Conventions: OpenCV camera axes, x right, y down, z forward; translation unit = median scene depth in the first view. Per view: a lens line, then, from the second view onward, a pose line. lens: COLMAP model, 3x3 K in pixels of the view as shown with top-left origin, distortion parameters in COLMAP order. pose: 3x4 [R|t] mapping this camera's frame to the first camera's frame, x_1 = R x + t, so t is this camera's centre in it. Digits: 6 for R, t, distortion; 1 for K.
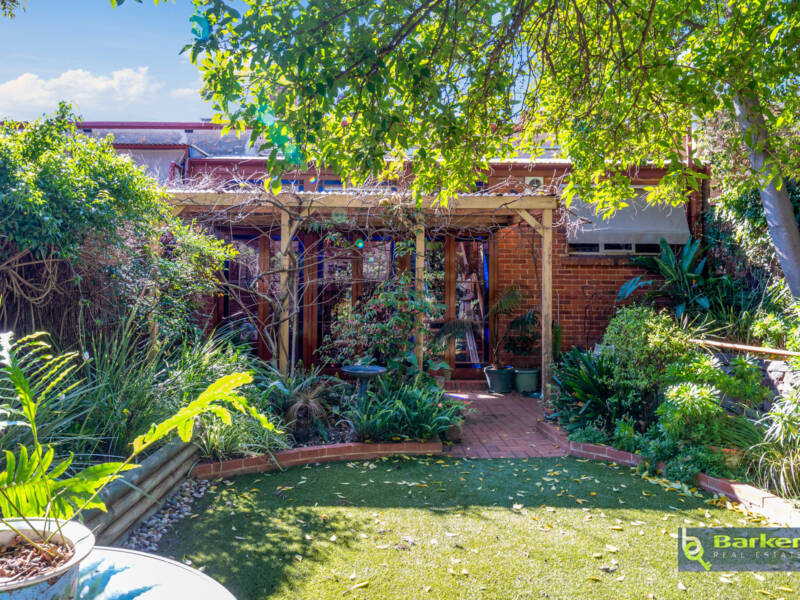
lens RADIAL K [[564.8, 0, 399.1], [0, 564.8, 298.5], [0, 0, 1]] dist [0.016571, 0.002035]
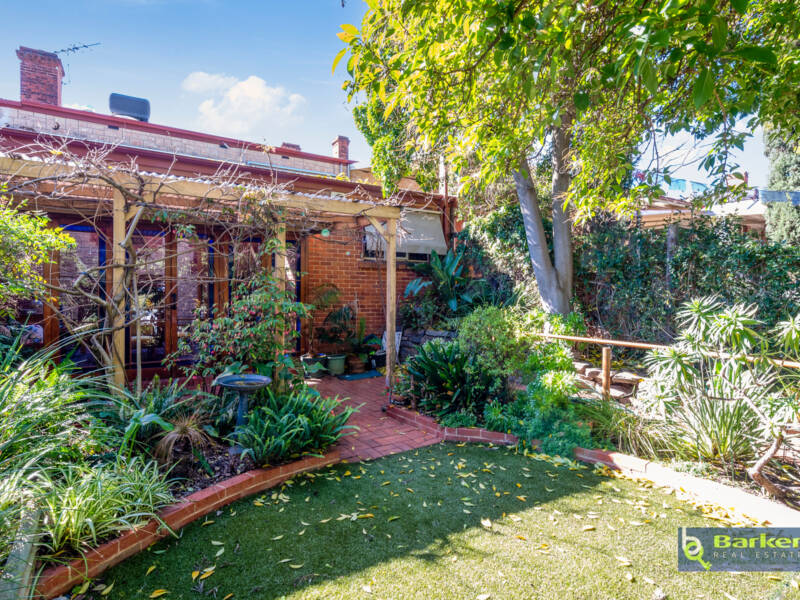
lens RADIAL K [[431.3, 0, 401.2], [0, 431.3, 302.3], [0, 0, 1]] dist [0.012444, -0.001231]
pose [[0.874142, -0.011321, 0.485539, -0.156691], [-0.000739, 0.999696, 0.024639, -0.013454], [-0.485671, -0.021897, 0.873868, 0.257509]]
